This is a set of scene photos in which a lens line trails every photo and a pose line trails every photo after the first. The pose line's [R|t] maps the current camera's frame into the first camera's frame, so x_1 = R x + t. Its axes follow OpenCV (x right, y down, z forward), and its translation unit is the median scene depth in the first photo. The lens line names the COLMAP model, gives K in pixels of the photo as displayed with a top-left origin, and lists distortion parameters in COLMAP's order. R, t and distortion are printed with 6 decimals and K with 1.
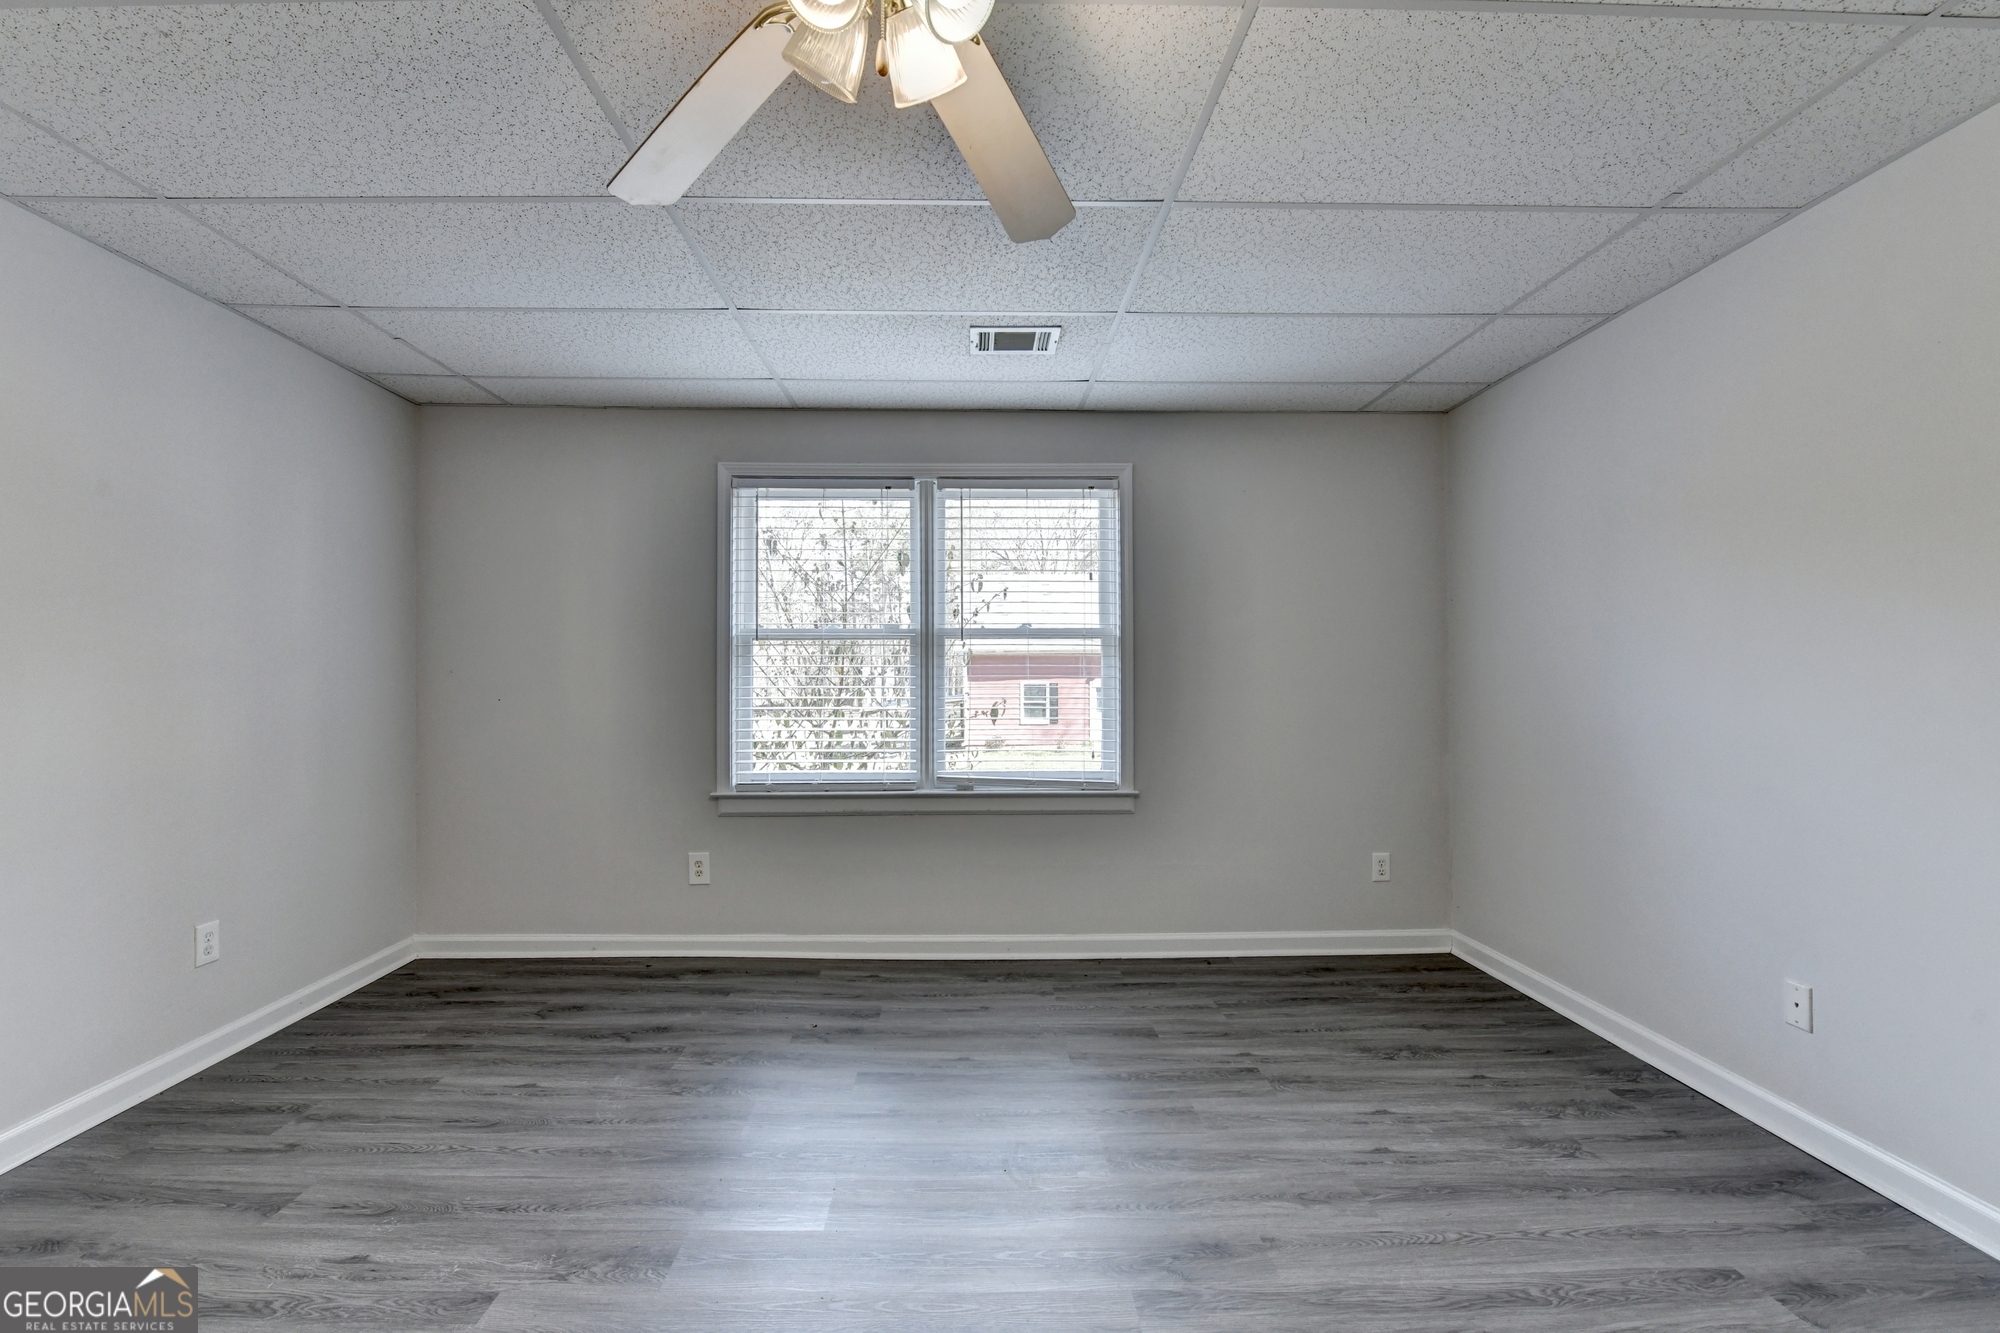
lens RADIAL K [[818.3, 0, 1000.0], [0, 818.3, 666.5], [0, 0, 1]] dist [-0.016367, -0.001068]
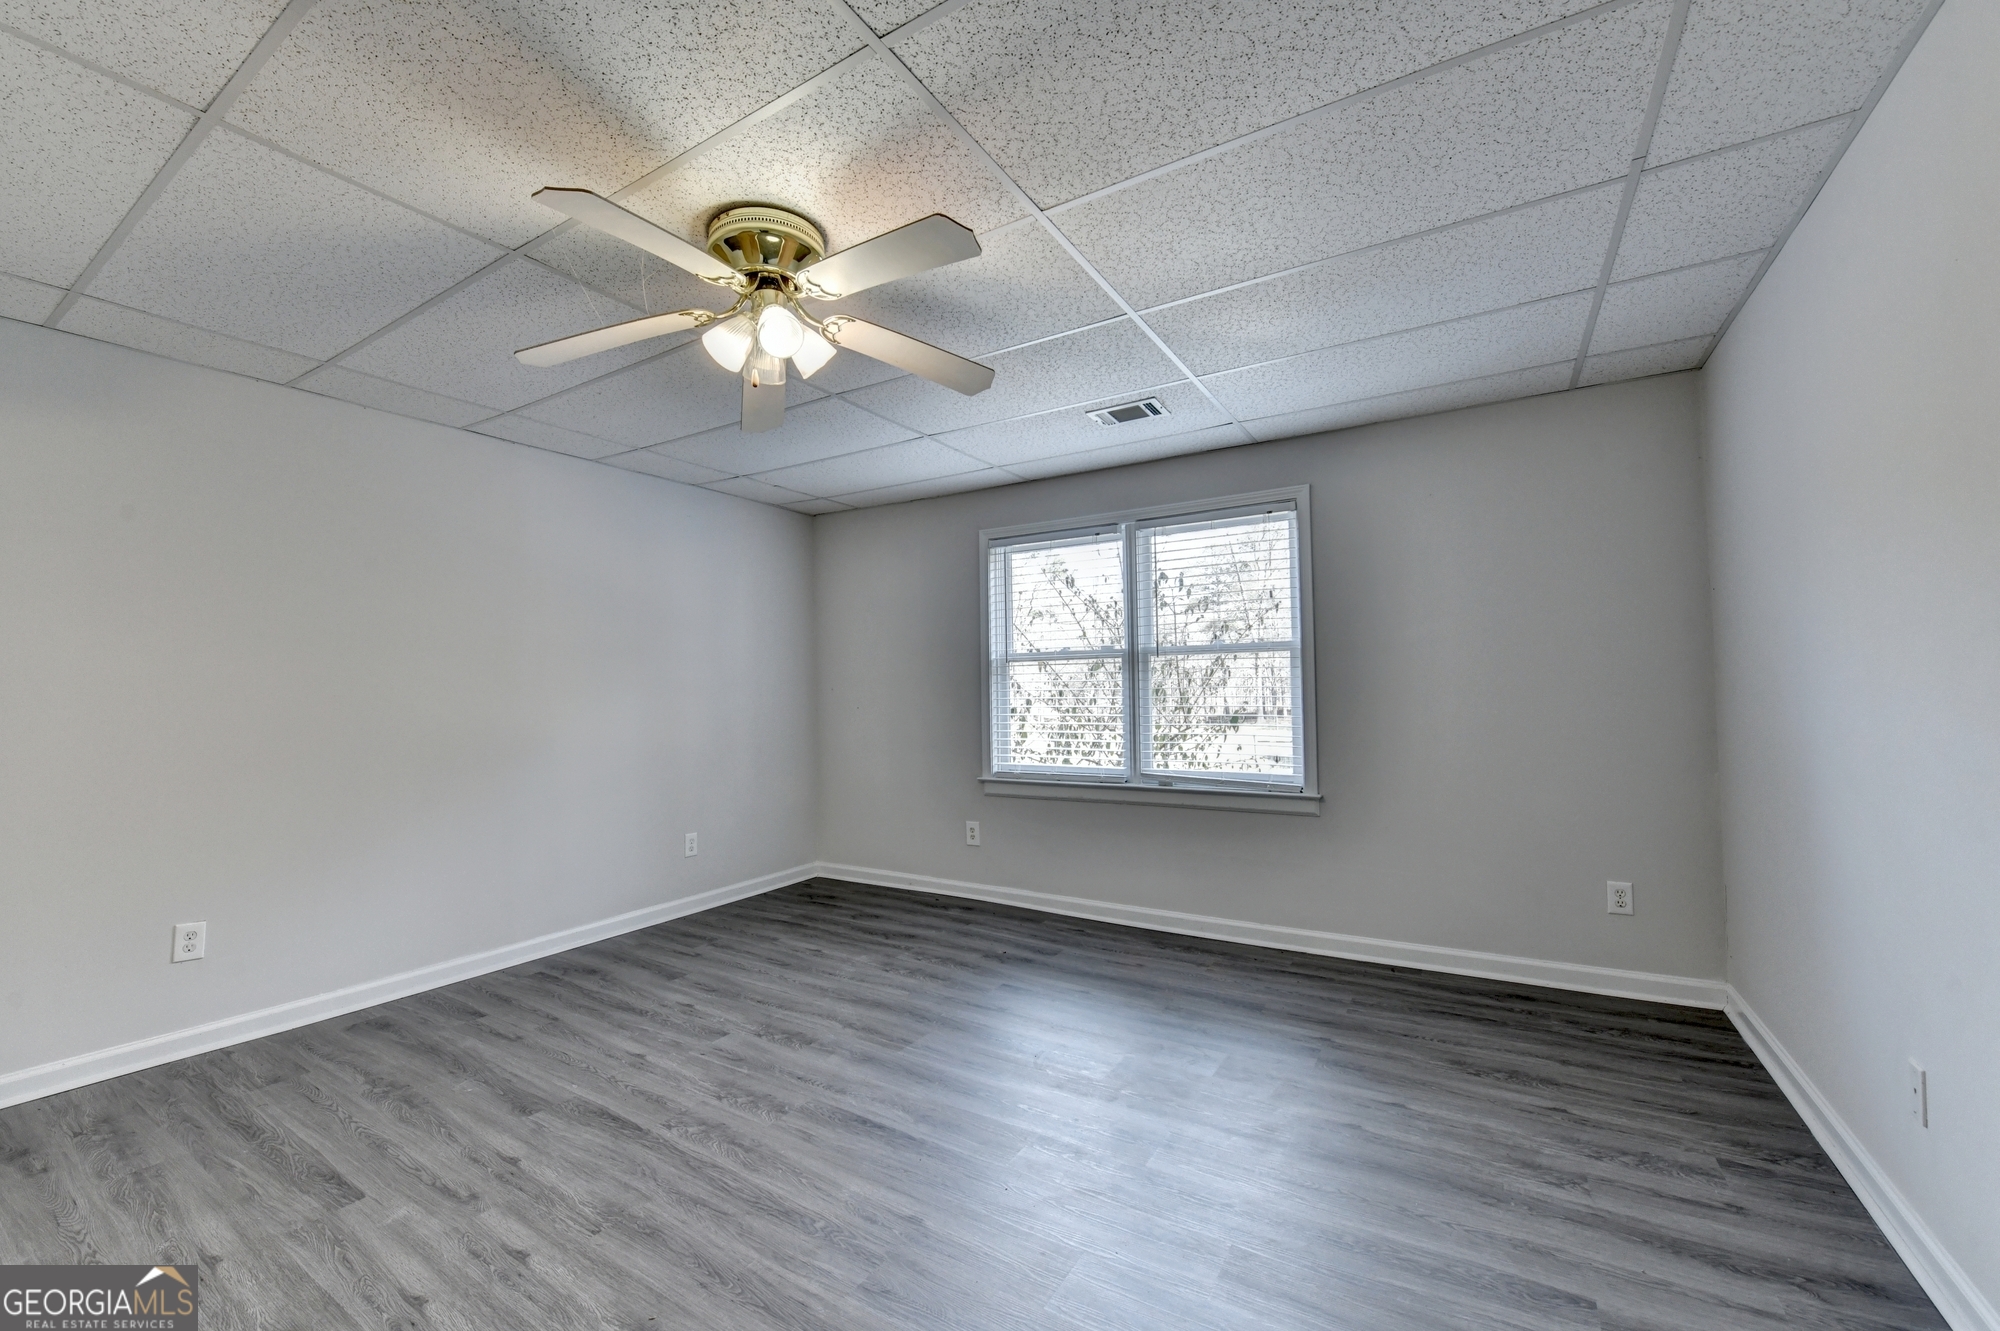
lens RADIAL K [[793.3, 0, 1000.0], [0, 793.3, 665.5], [0, 0, 1]] dist [-0.017083, -0.000881]
pose [[0.843218, -0.027841, -0.536850, 0.424675], [0.020981, 0.999602, -0.018884, -0.003646], [0.537162, 0.004659, 0.843466, -0.088692]]
